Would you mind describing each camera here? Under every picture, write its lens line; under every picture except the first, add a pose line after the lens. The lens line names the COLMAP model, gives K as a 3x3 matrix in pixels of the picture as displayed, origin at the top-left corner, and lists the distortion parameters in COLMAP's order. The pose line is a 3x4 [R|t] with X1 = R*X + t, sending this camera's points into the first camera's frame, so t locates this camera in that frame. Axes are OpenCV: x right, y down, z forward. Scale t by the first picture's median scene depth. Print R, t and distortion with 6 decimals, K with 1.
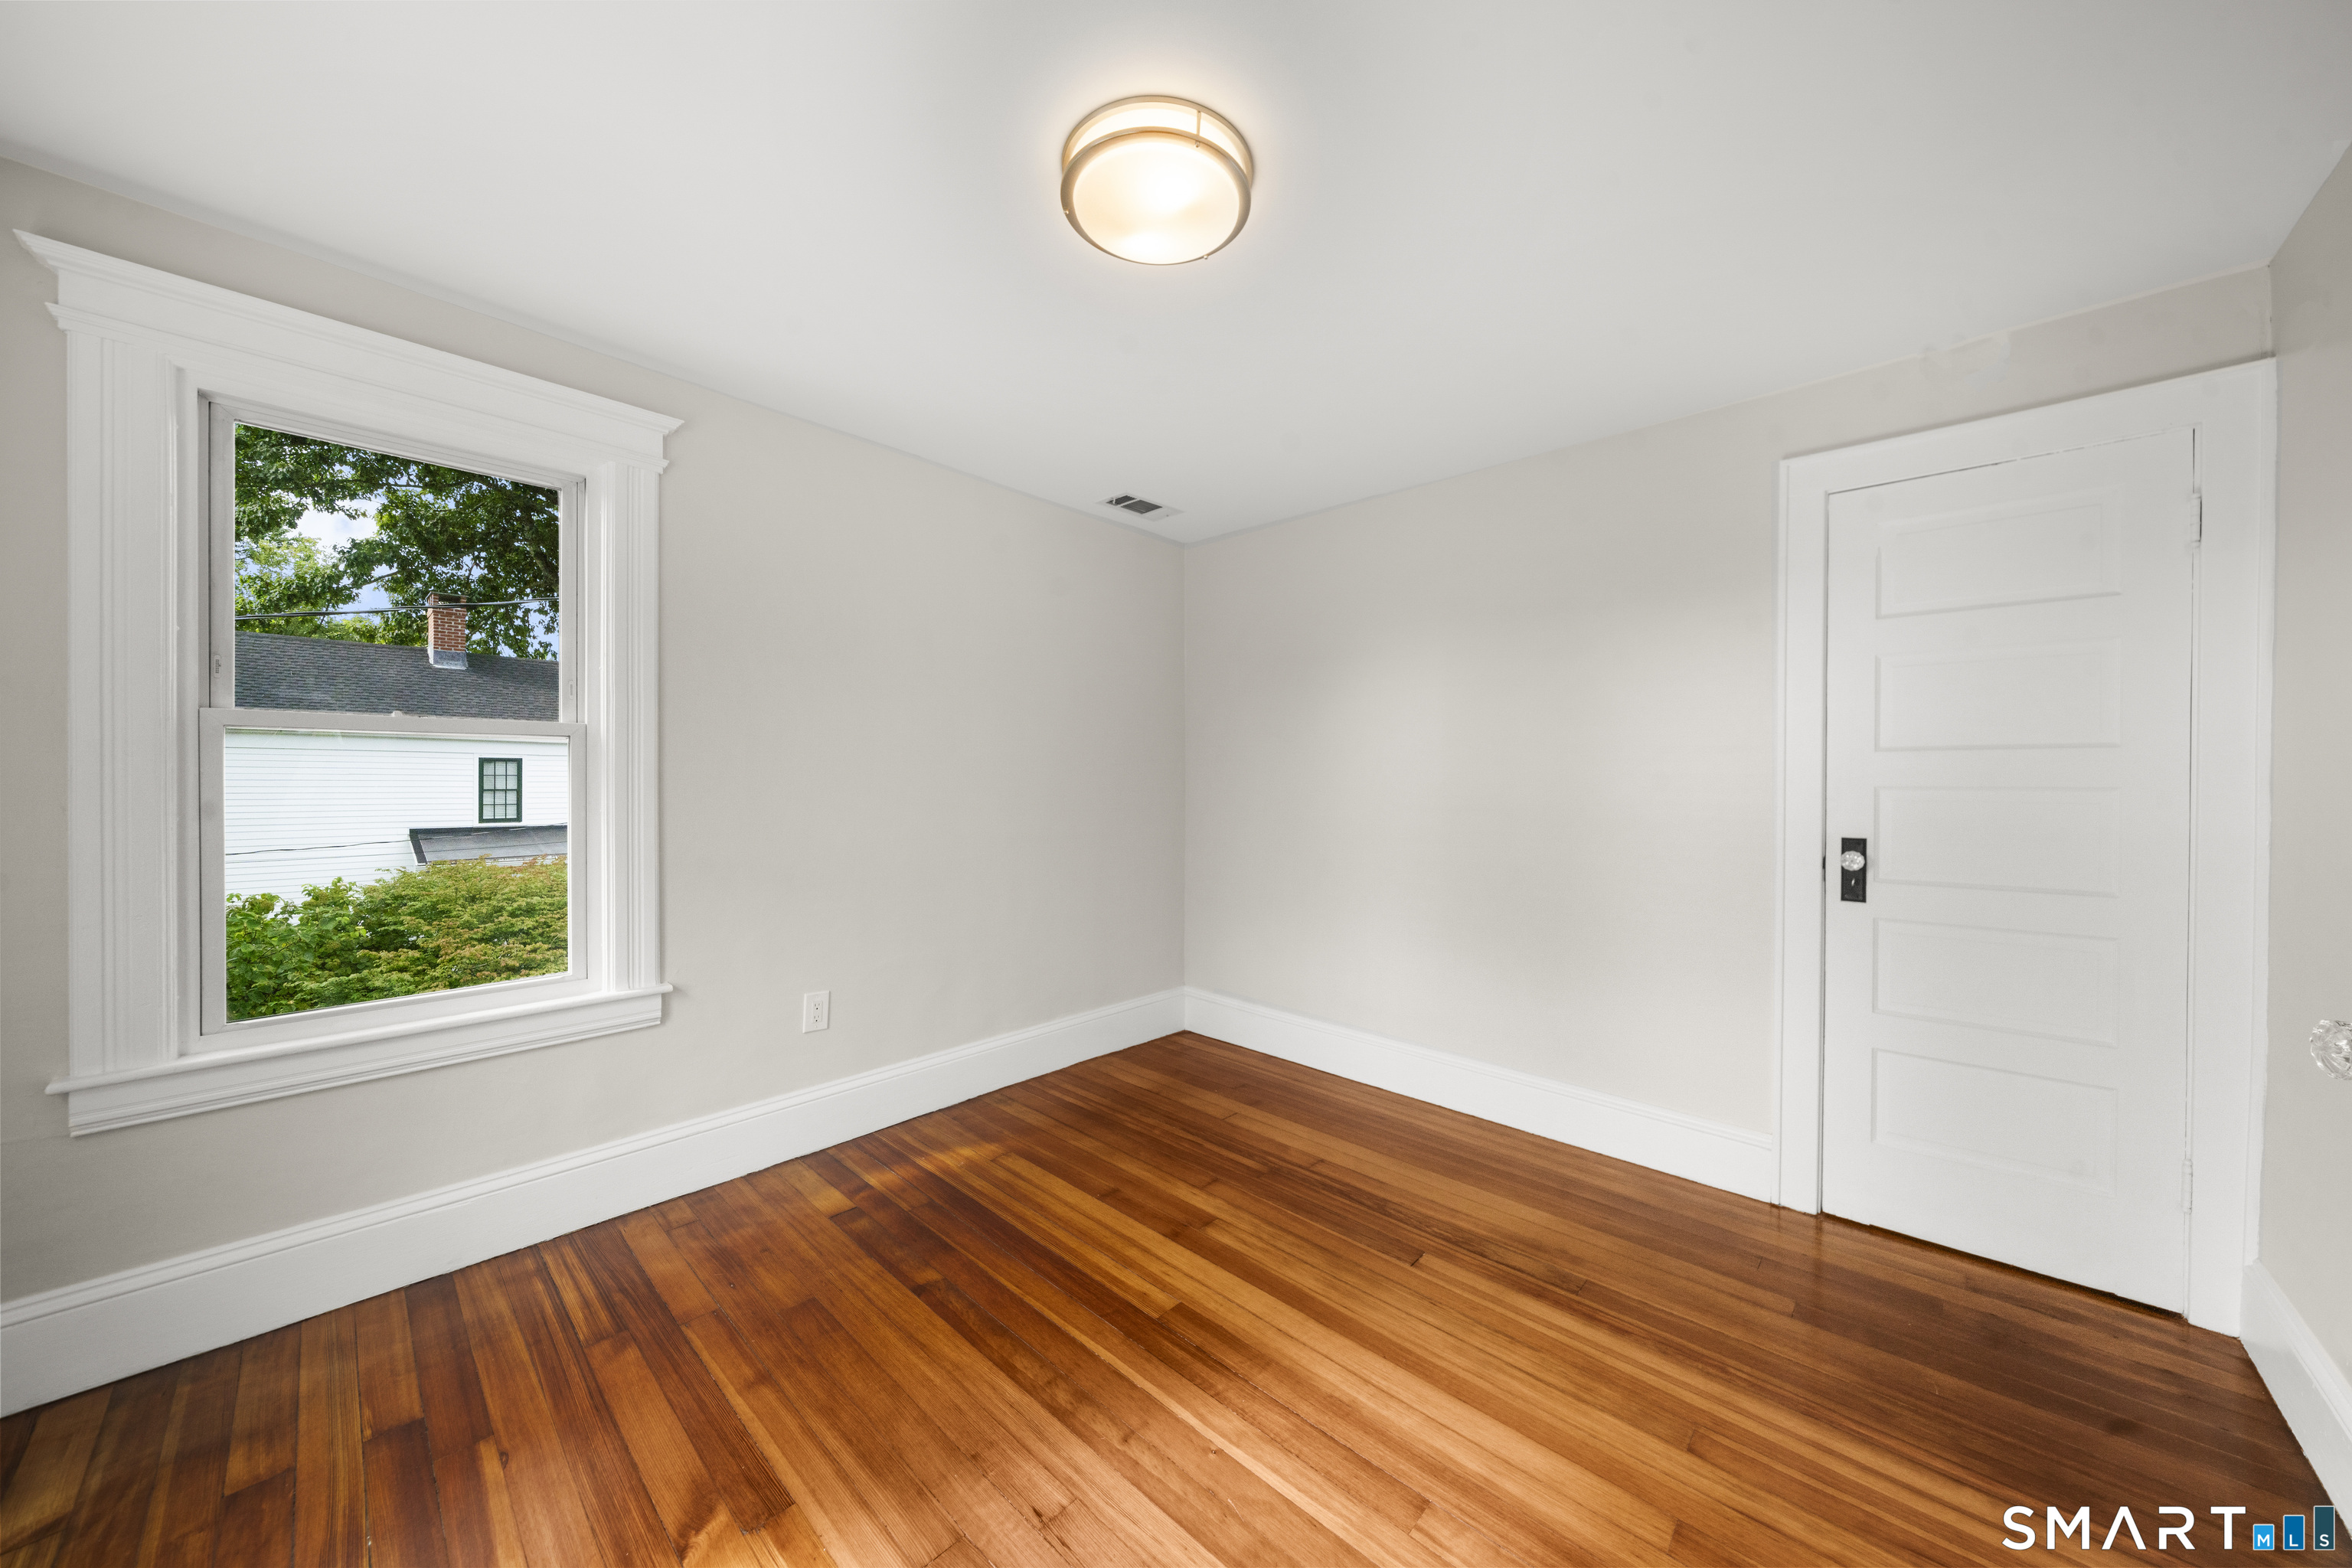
lens RADIAL K [[815.4, 0, 1169.1], [0, 815.4, 778.9], [0, 0, 1]] dist [-0.002187, -0.000540]
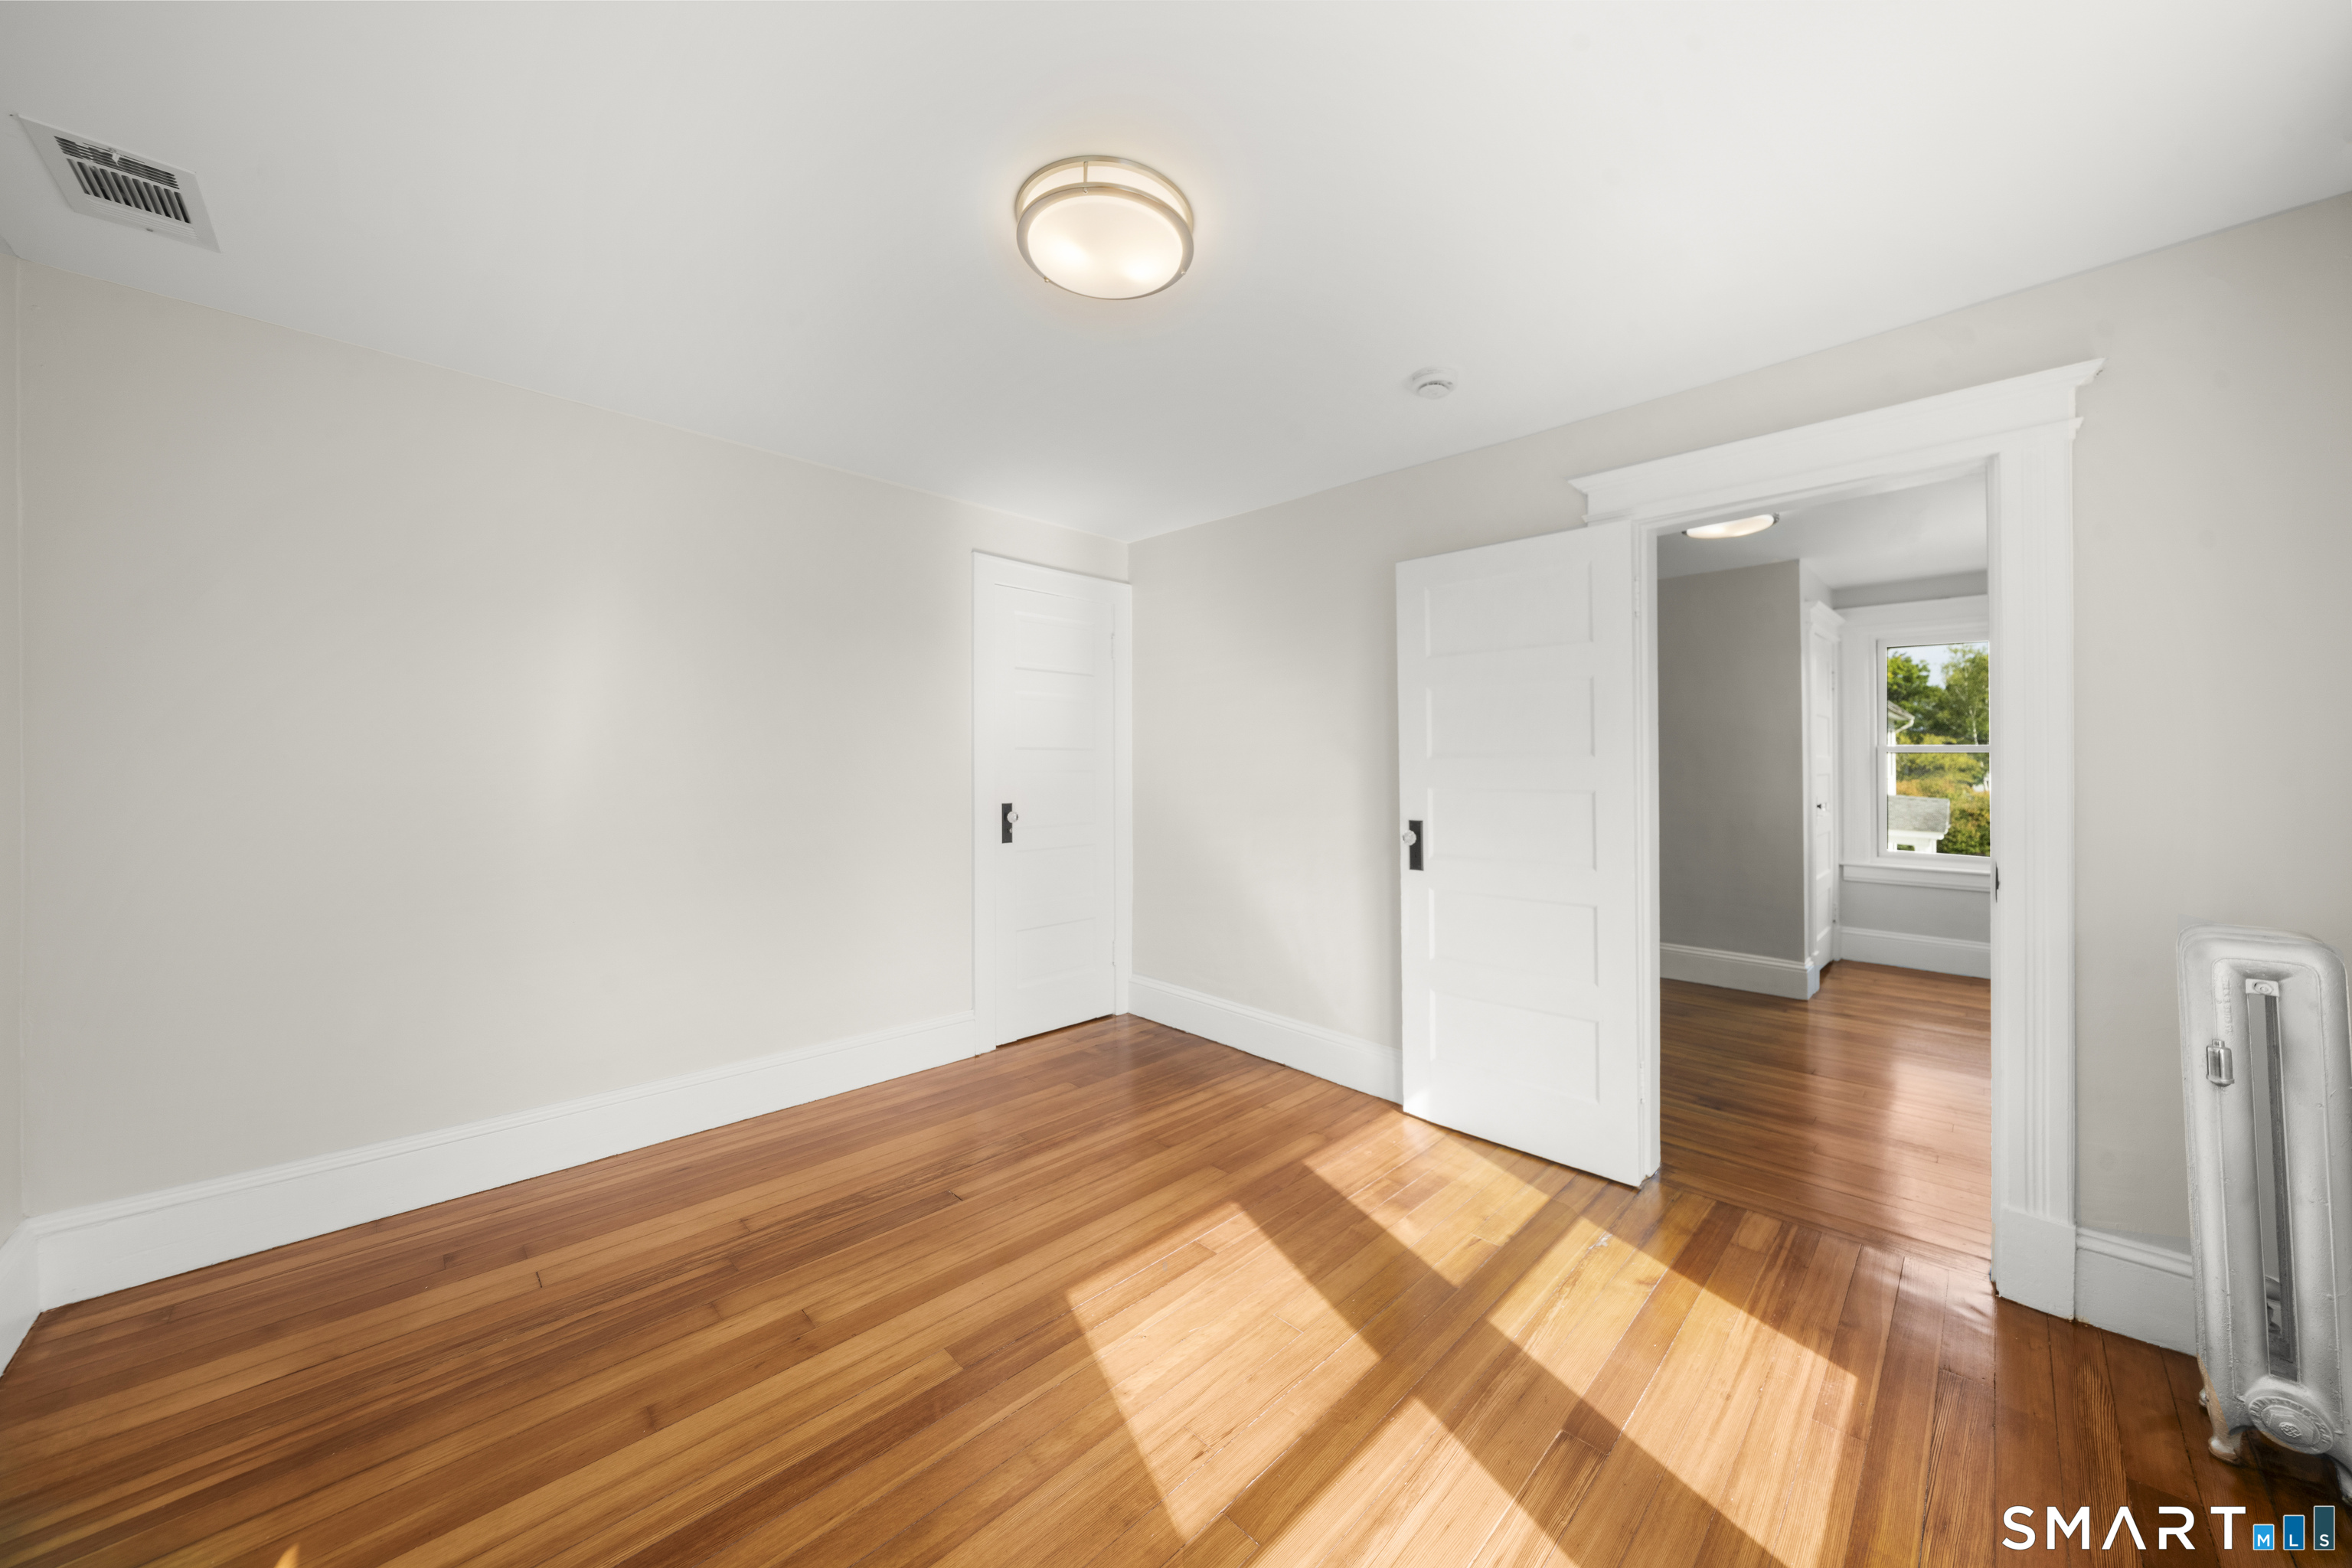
lens RADIAL K [[815.4, 0, 1169.1], [0, 815.4, 787.5], [0, 0, 1]] dist [-0.002187, -0.000540]
pose [[0.042974, -0.032317, 0.998553, -0.774285], [-0.002825, 0.999469, 0.032468, -0.020537], [-0.999072, -0.004216, 0.042859, 0.627387]]
